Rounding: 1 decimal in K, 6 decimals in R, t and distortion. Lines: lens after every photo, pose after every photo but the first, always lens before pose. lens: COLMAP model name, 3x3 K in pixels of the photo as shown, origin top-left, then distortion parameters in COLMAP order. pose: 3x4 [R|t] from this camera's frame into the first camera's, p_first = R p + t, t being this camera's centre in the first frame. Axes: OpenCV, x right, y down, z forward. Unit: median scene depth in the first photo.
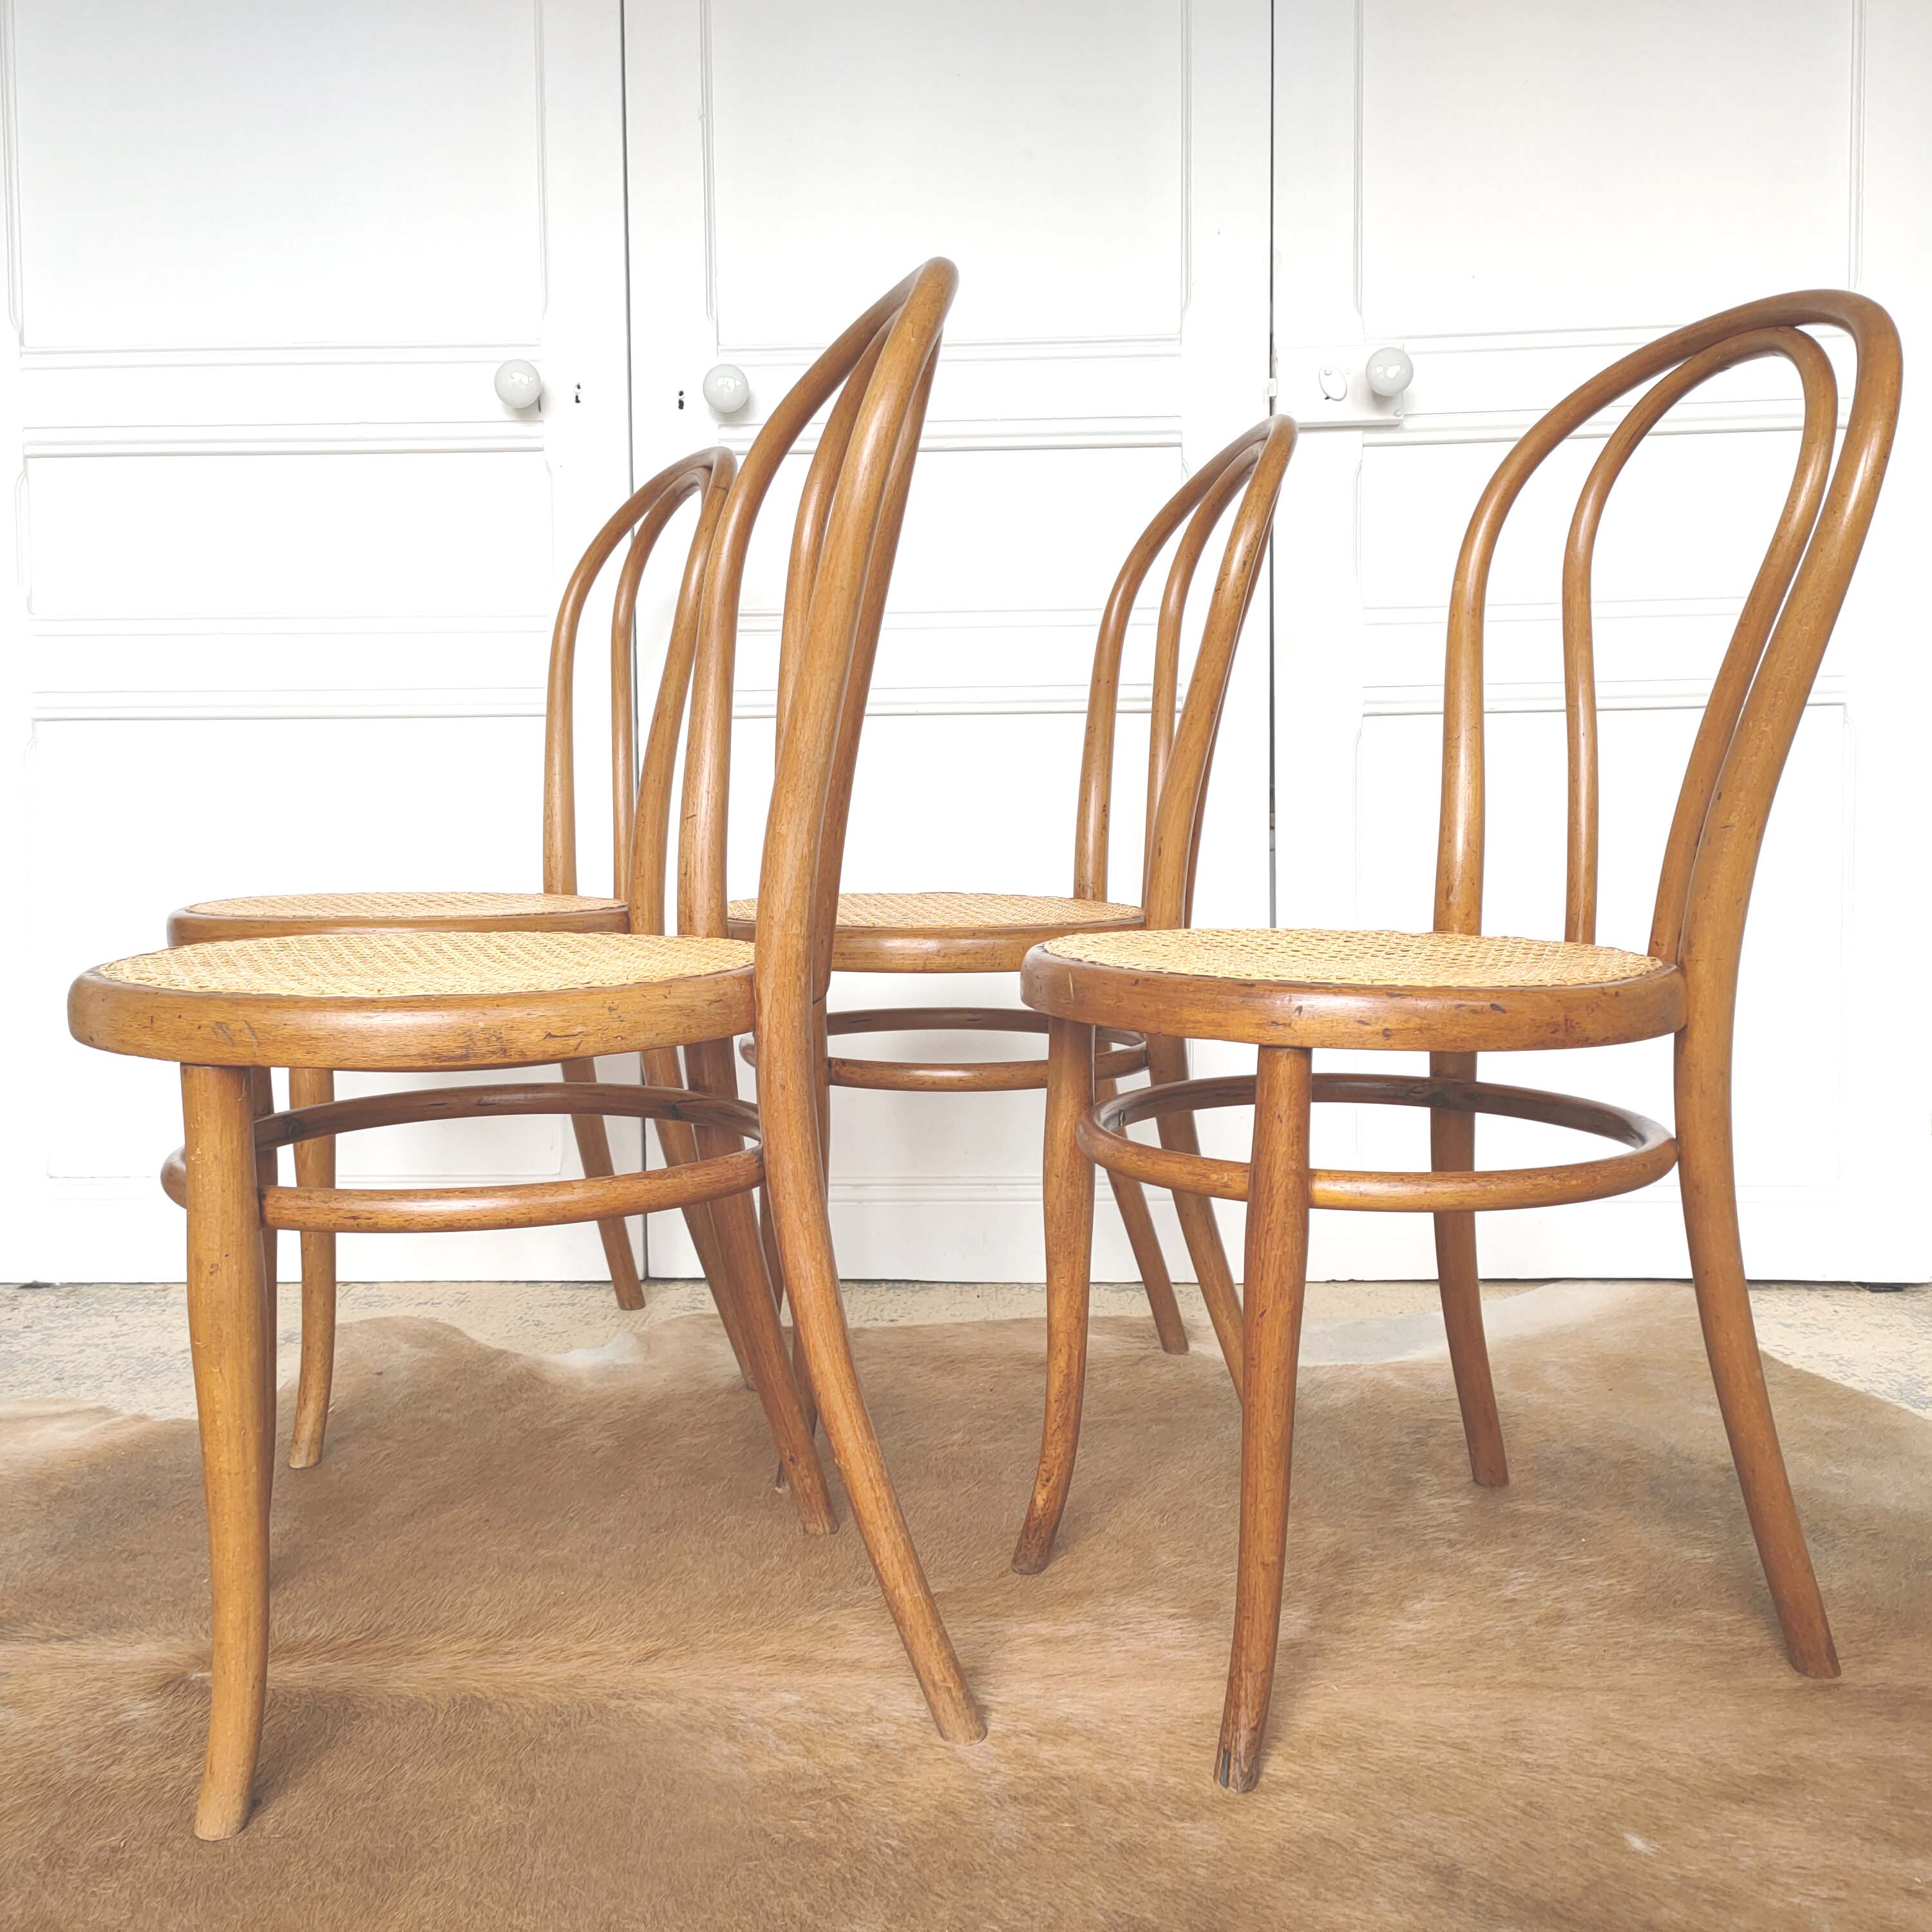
lens RADIAL K [[1941.7, 0, 992.3], [0, 1941.7, 954.7], [0, 0, 1]] dist [0.020894, 0.000000]
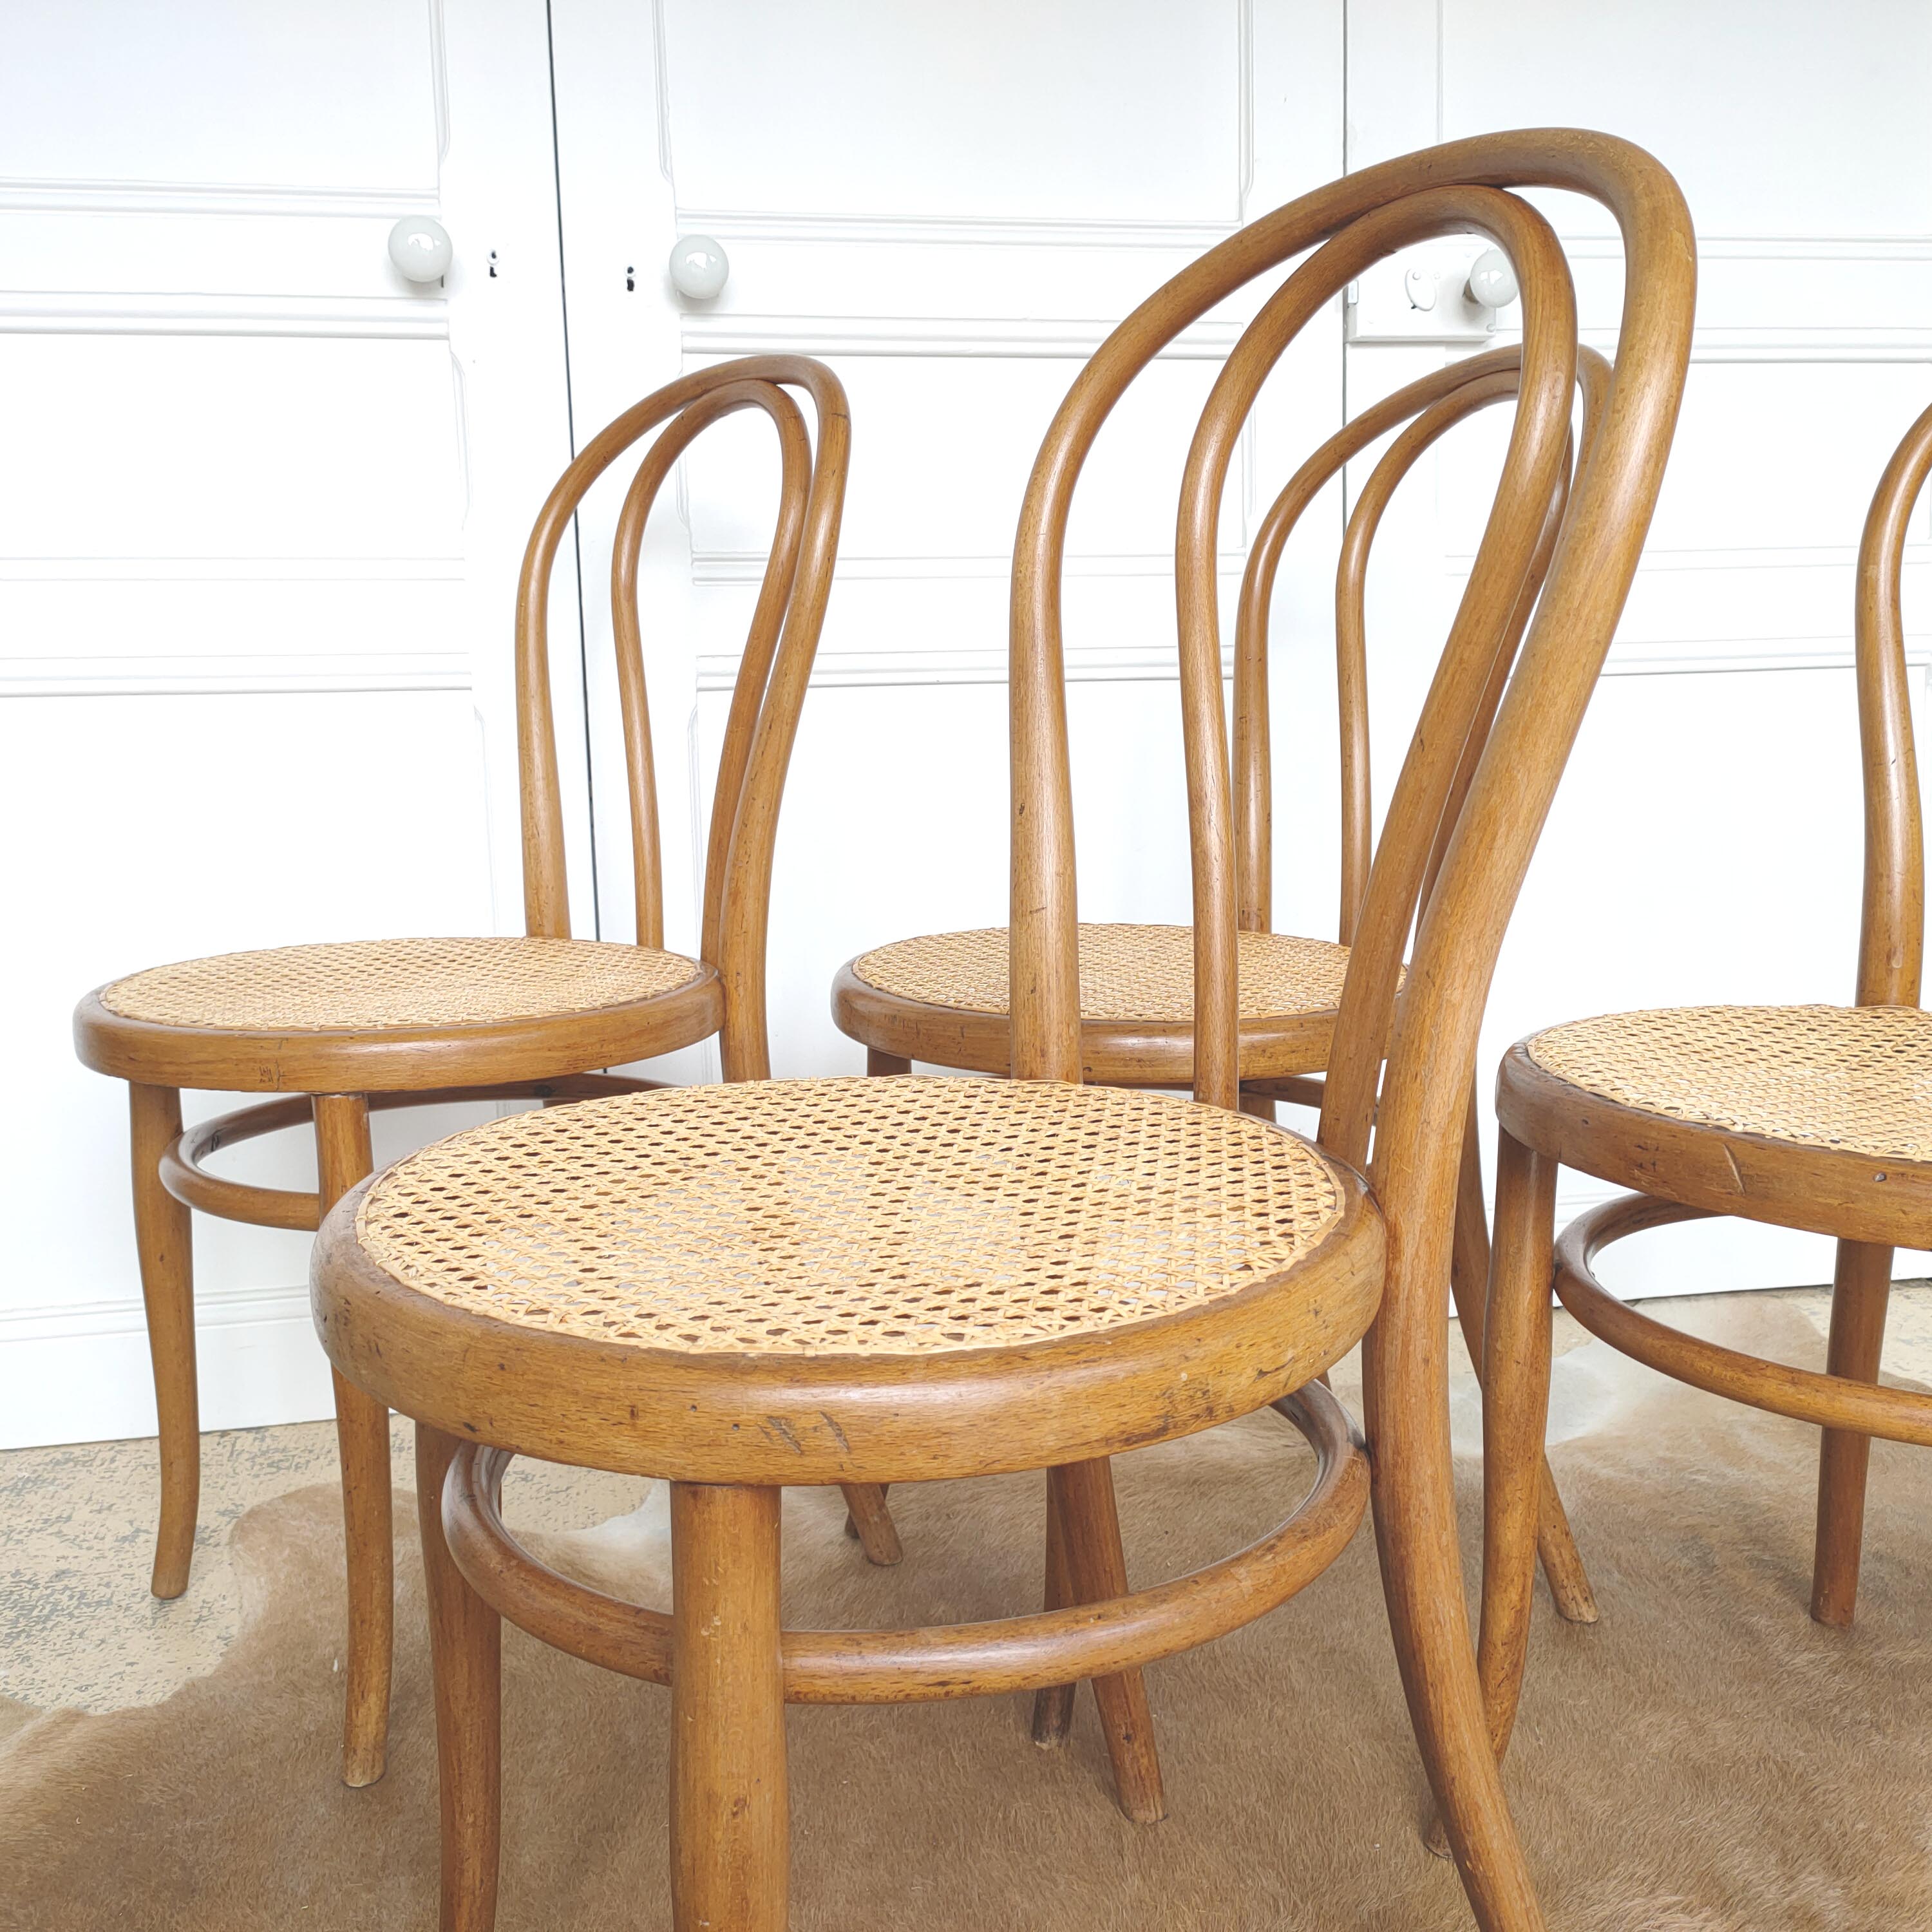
lens RADIAL K [[1941.7, 0, 977.5], [0, 1941.7, 951.4], [0, 0, 1]] dist [0.020894, 0.000000]
pose [[0.972654, -0.041104, 0.228591, -0.326112], [0.026431, 0.997411, 0.066883, -0.099867], [-0.230748, -0.059012, 0.971222, 0.298760]]
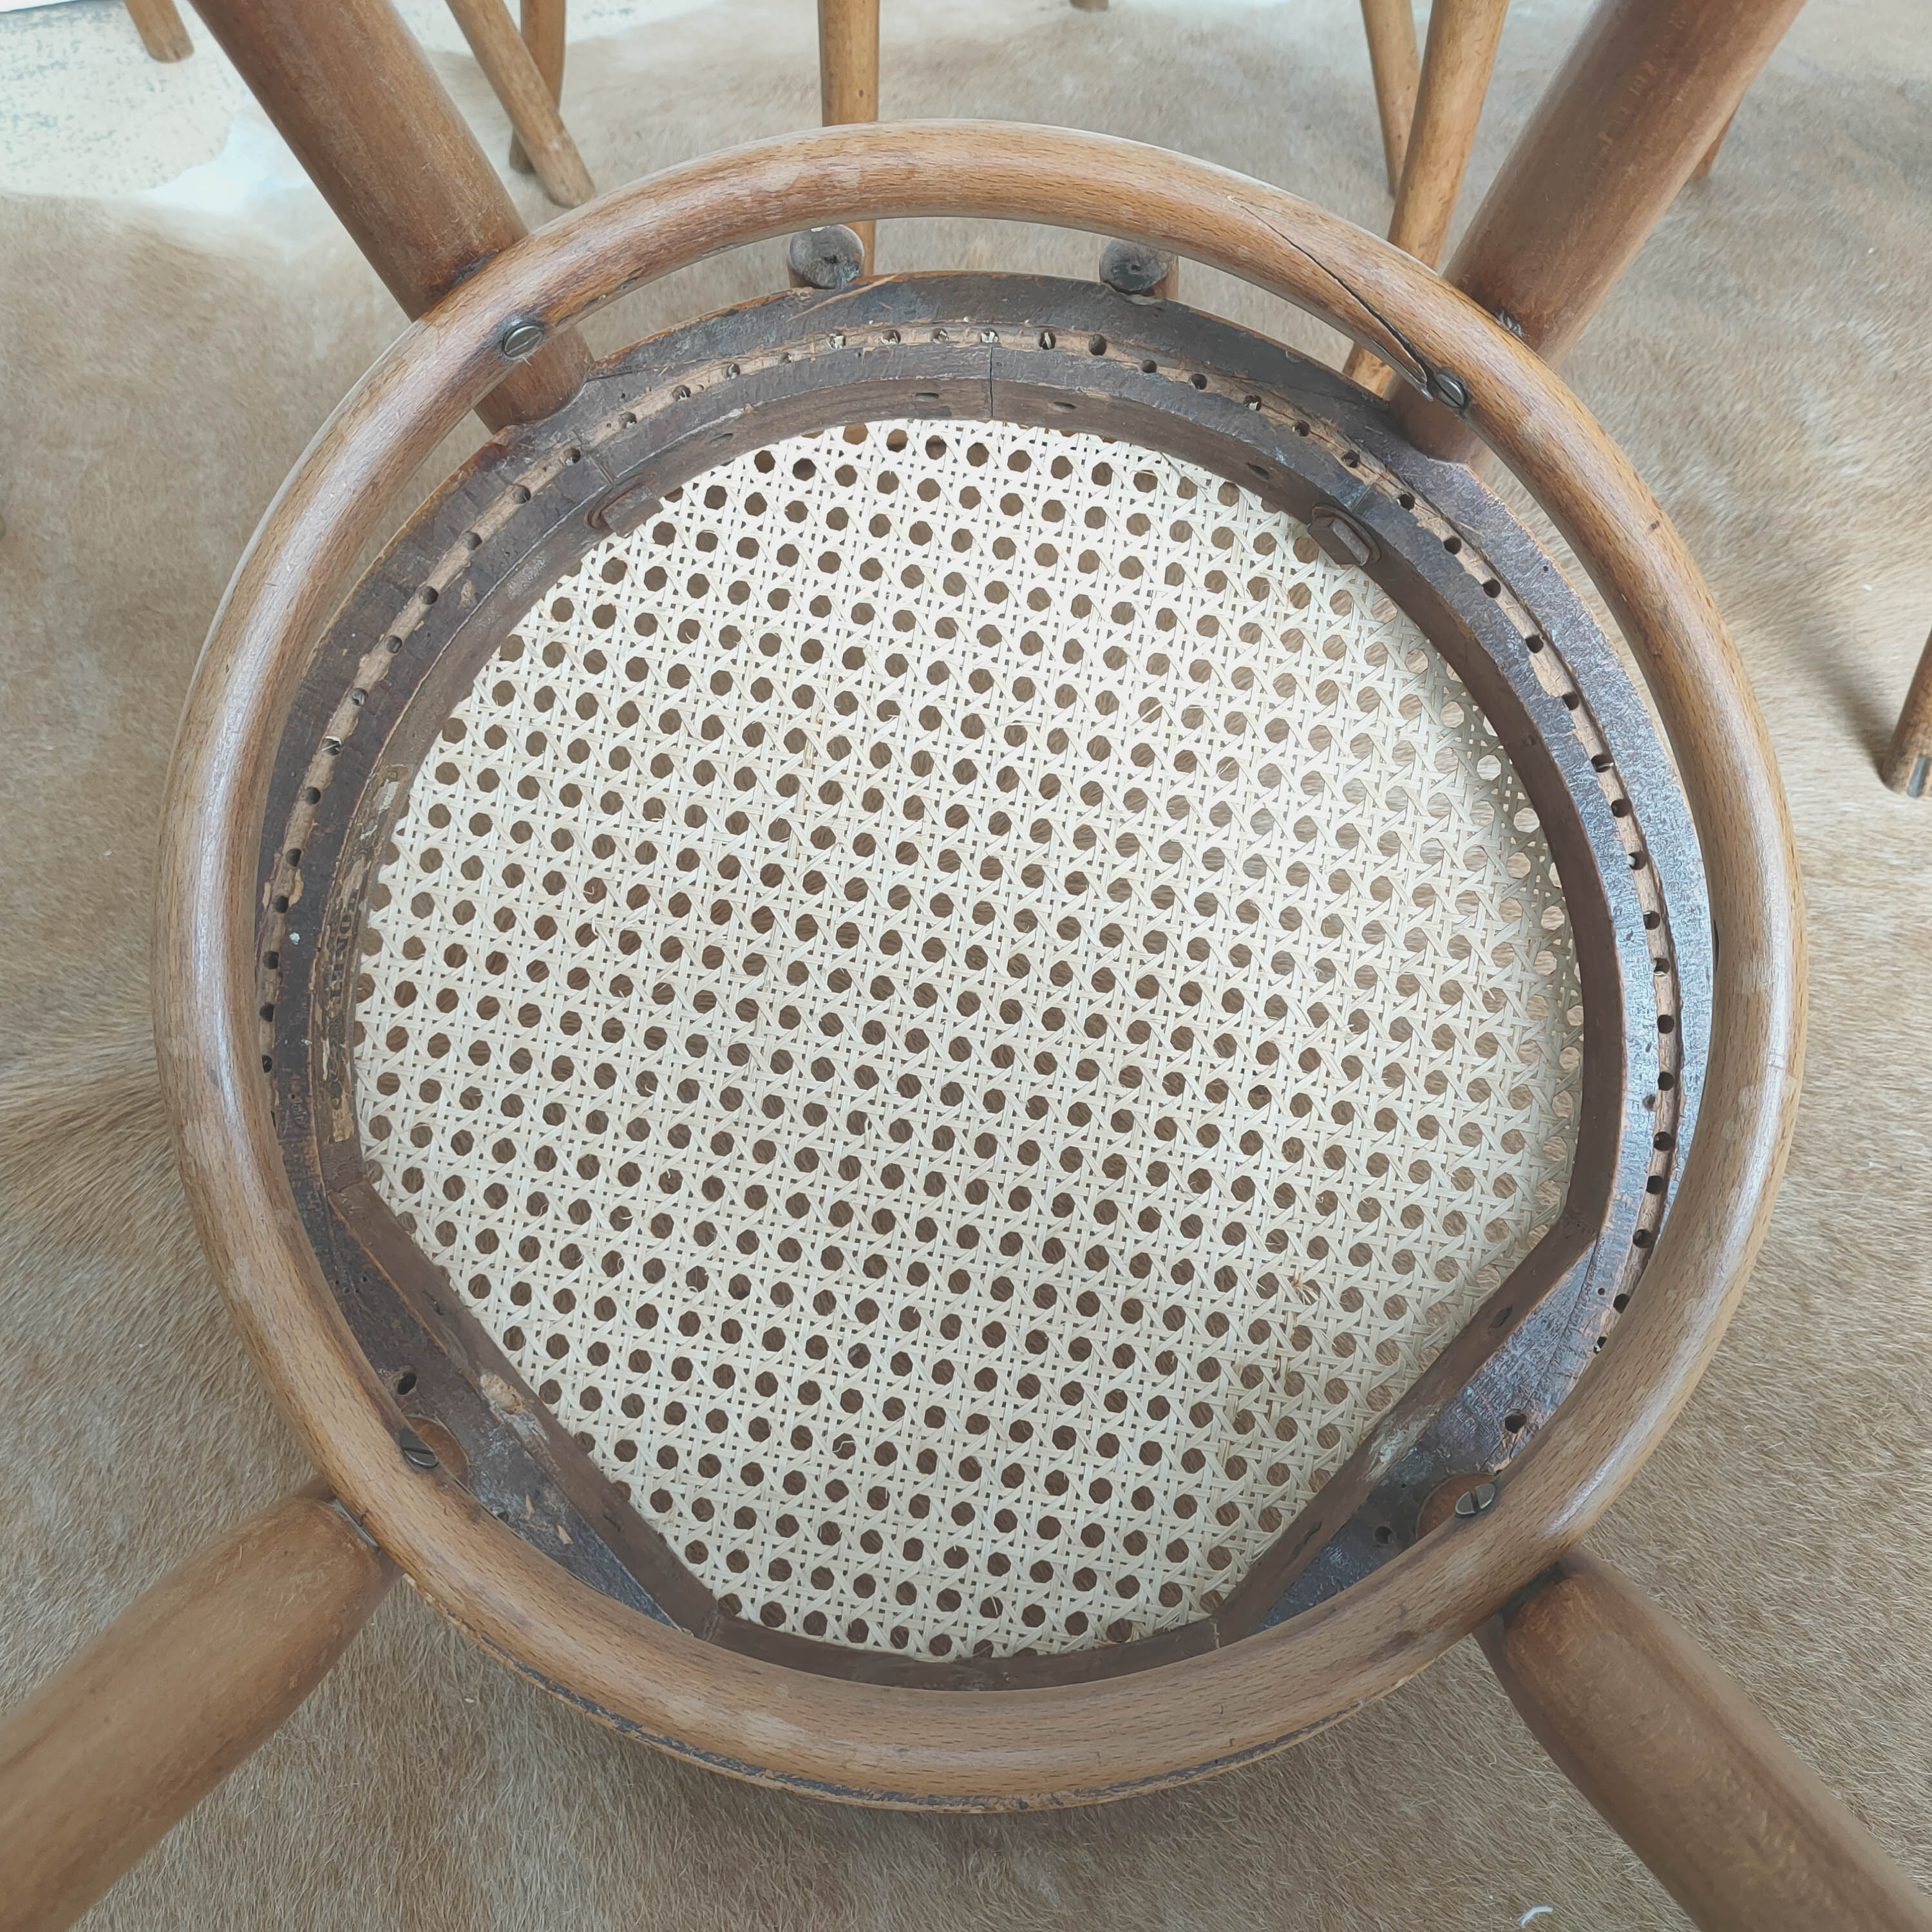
lens RADIAL K [[1941.7, 0, 961.9], [0, 1941.7, 970.3], [0, 0, 1]] dist [0.020894, 0.000000]
pose [[0.897392, -0.319685, 0.304119, -0.354973], [0.019629, 0.717489, 0.696293, -0.042951], [-0.440797, -0.618879, 0.650144, 0.492333]]
